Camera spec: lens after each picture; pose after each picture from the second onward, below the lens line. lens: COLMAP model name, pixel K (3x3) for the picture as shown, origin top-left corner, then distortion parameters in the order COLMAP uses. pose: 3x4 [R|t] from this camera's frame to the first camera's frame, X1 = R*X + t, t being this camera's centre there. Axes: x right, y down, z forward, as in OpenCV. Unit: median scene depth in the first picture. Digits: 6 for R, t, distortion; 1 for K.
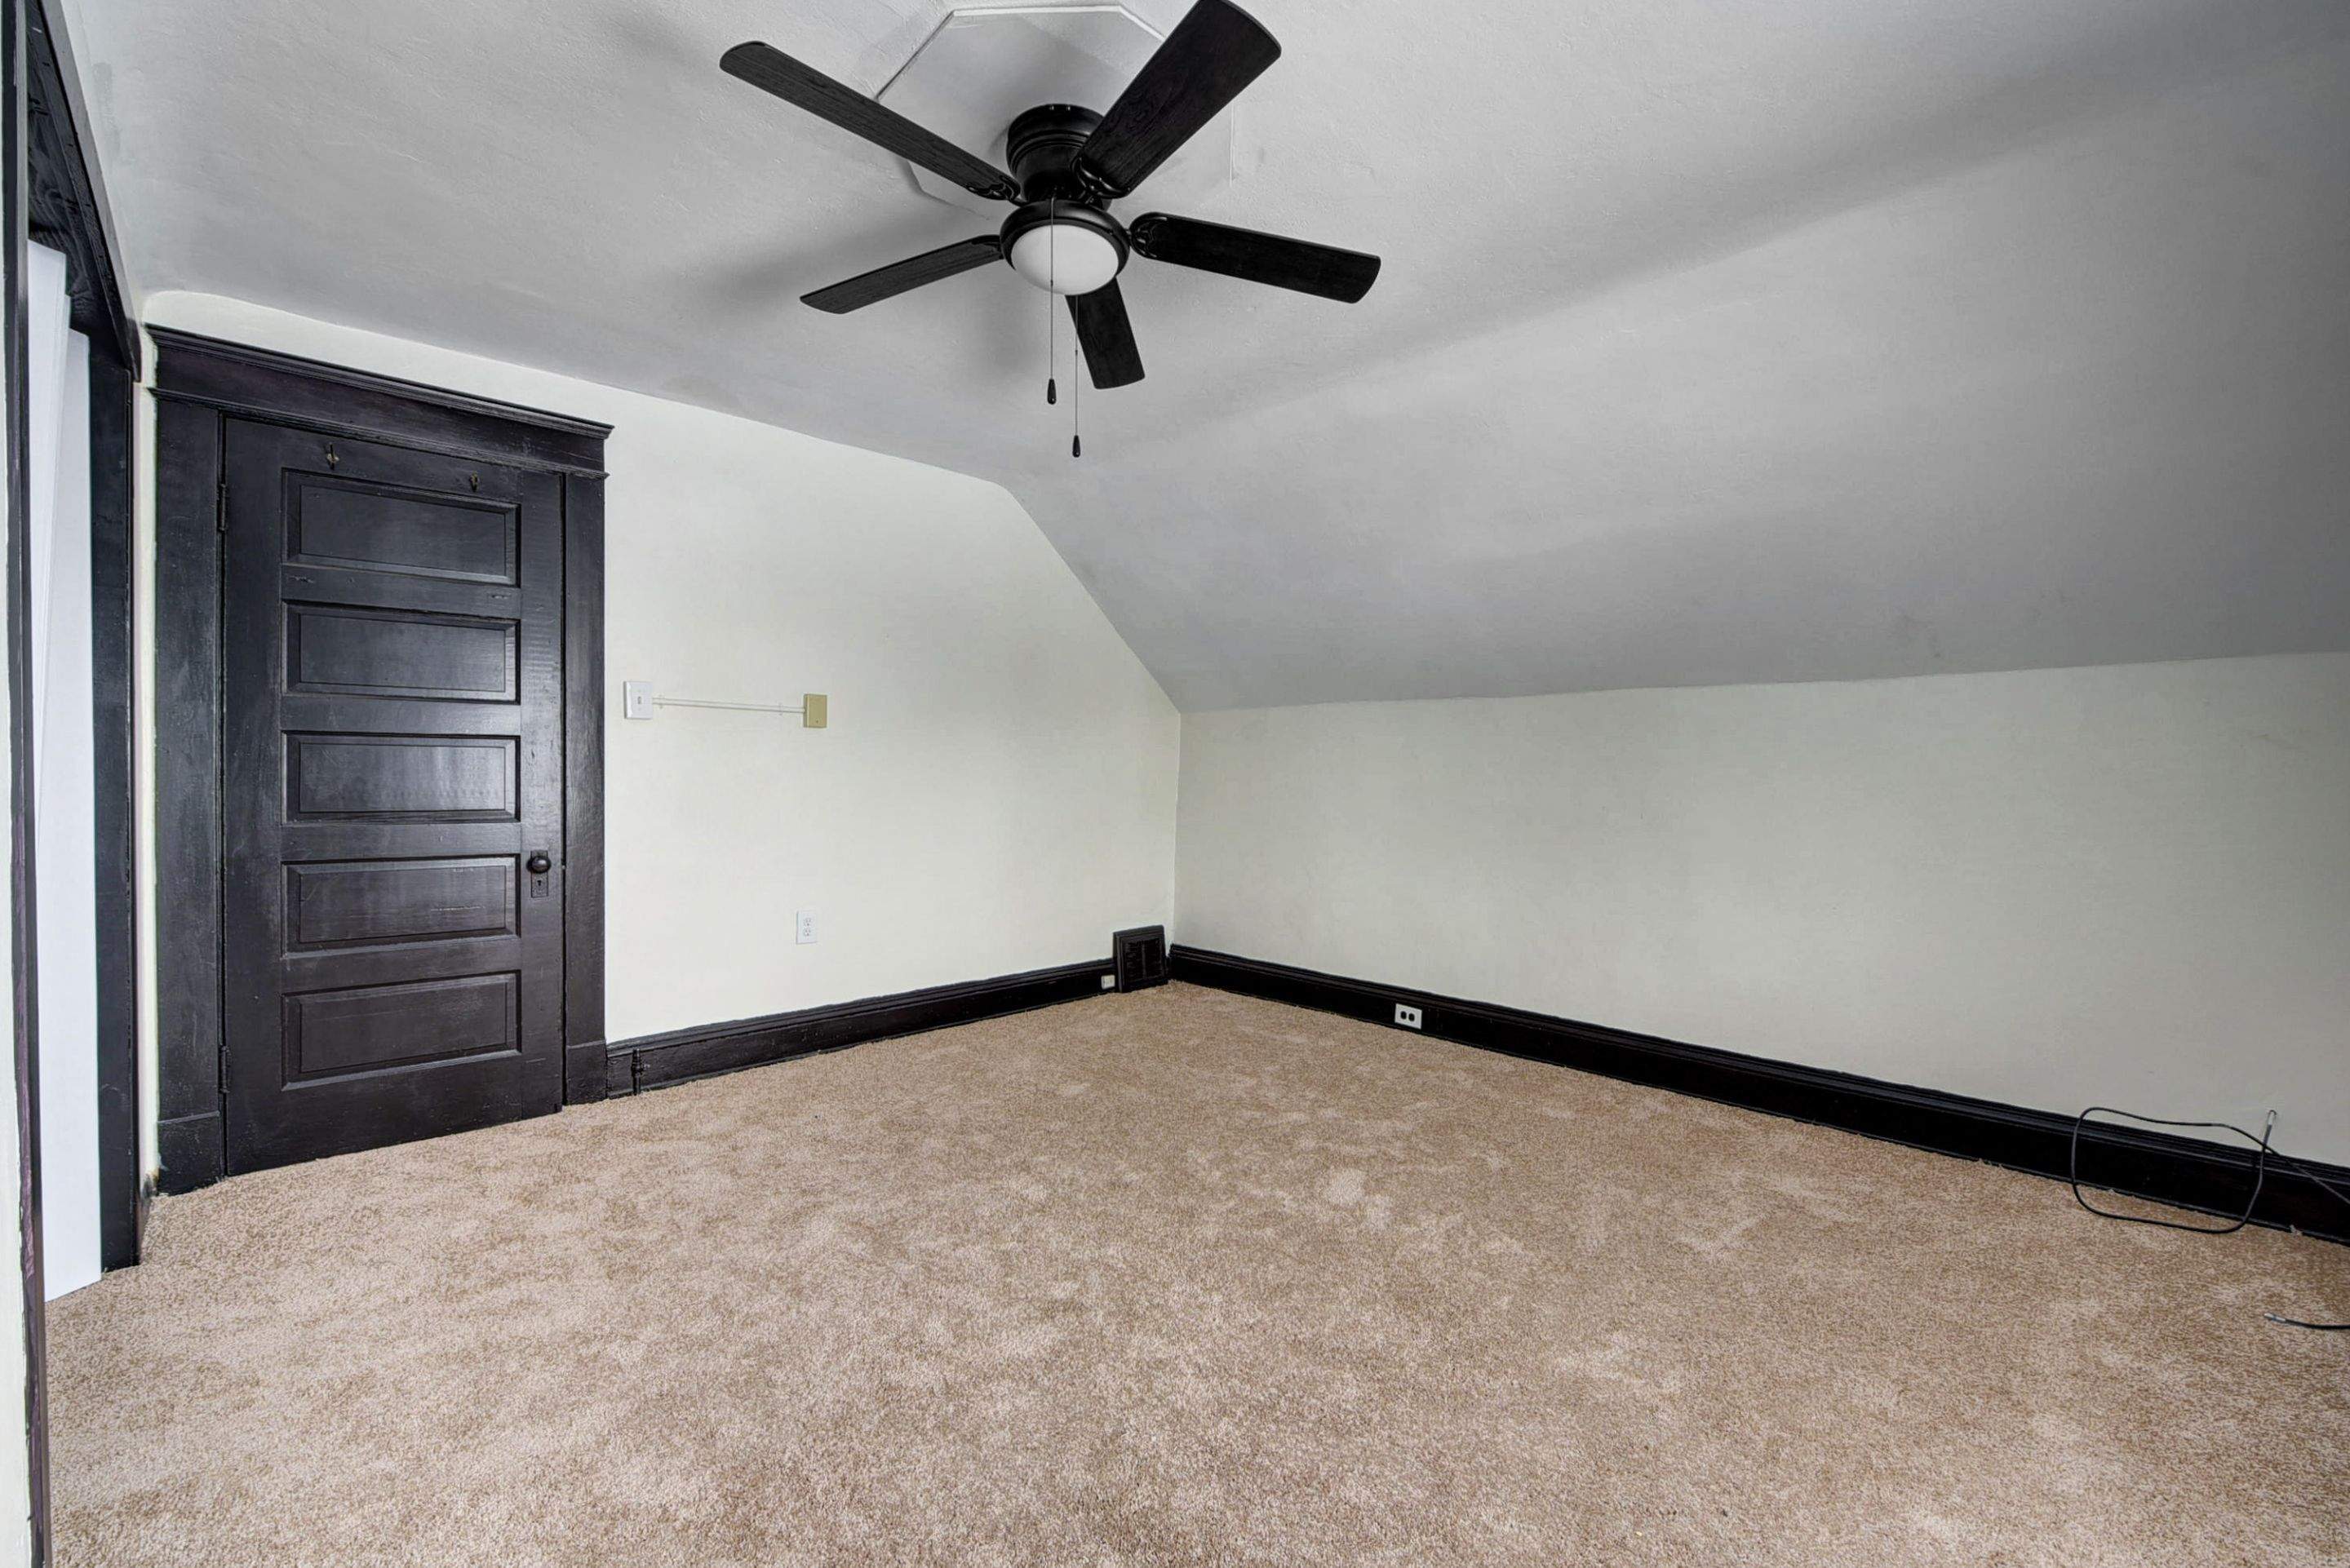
lens RADIAL K [[940.8, 0, 1181.3], [0, 940.8, 784.3], [0, 0, 1]] dist [-0.001376, -0.004011]
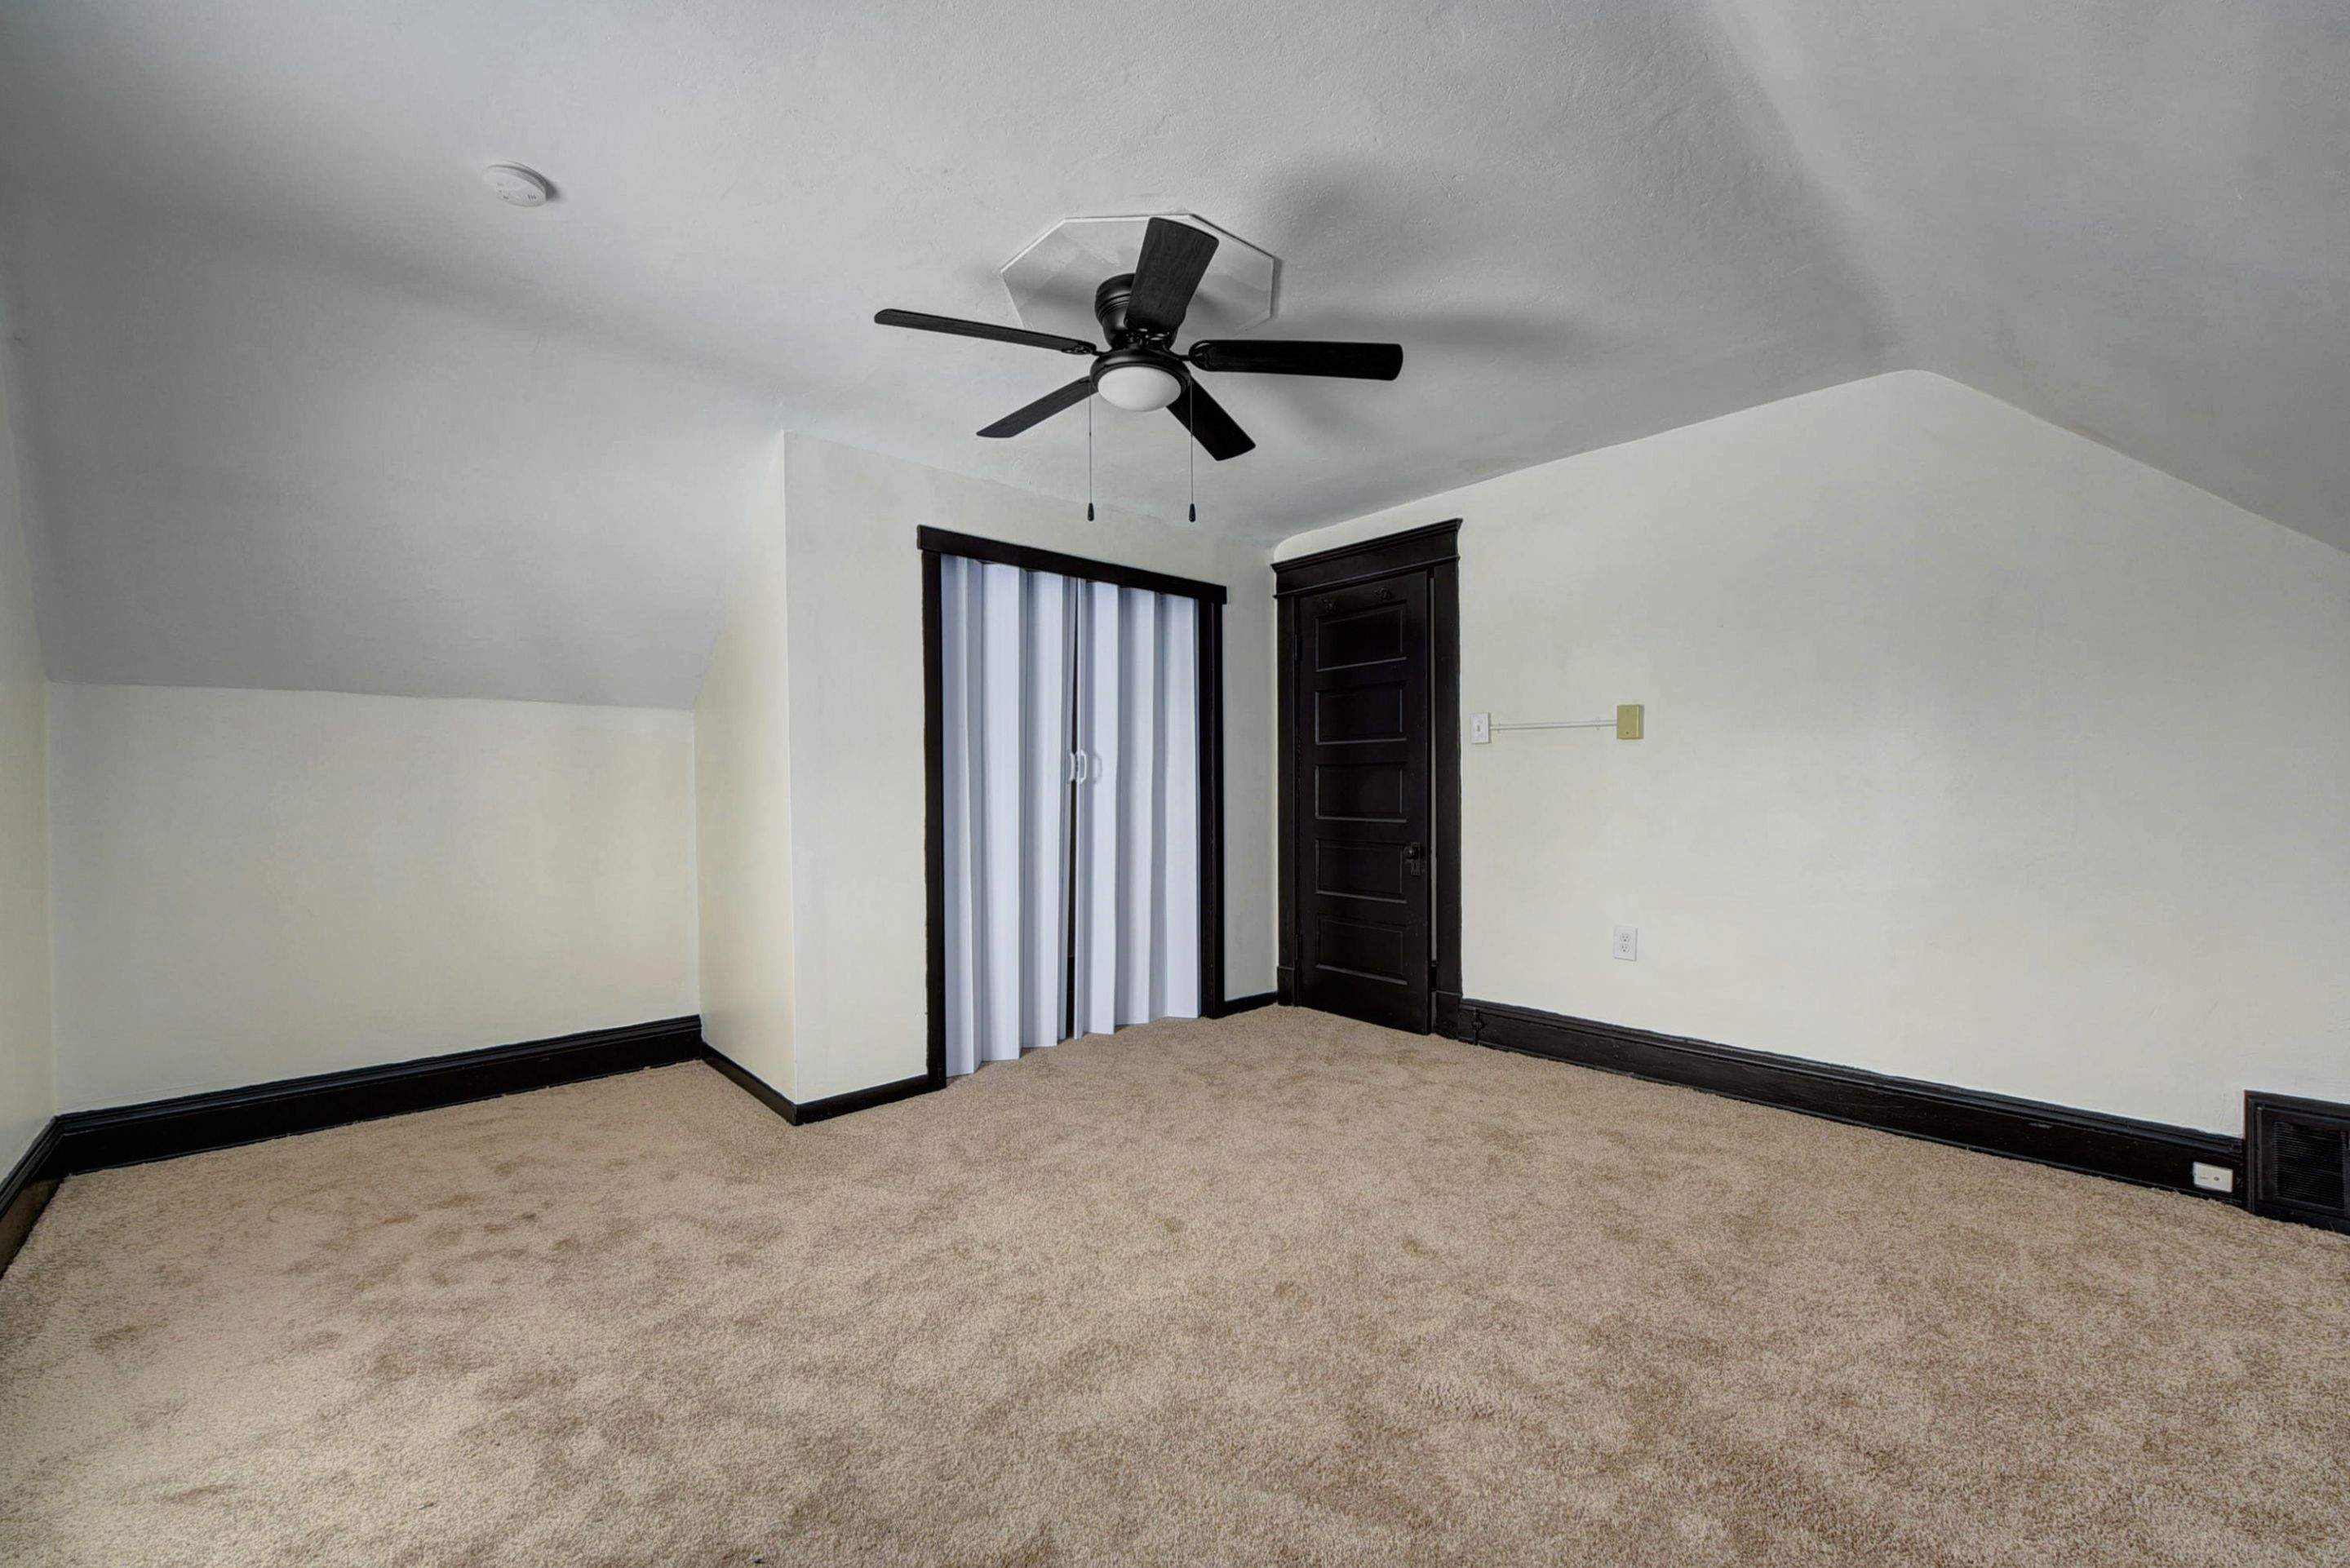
lens RADIAL K [[940.8, 0, 1181.3], [0, 940.8, 784.3], [0, 0, 1]] dist [-0.001376, -0.004011]
pose [[-0.030414, -0.008184, -0.999504, 0.616199], [-0.006247, 0.999949, -0.007998, -0.003114], [0.999518, 0.006000, -0.030464, 0.584907]]
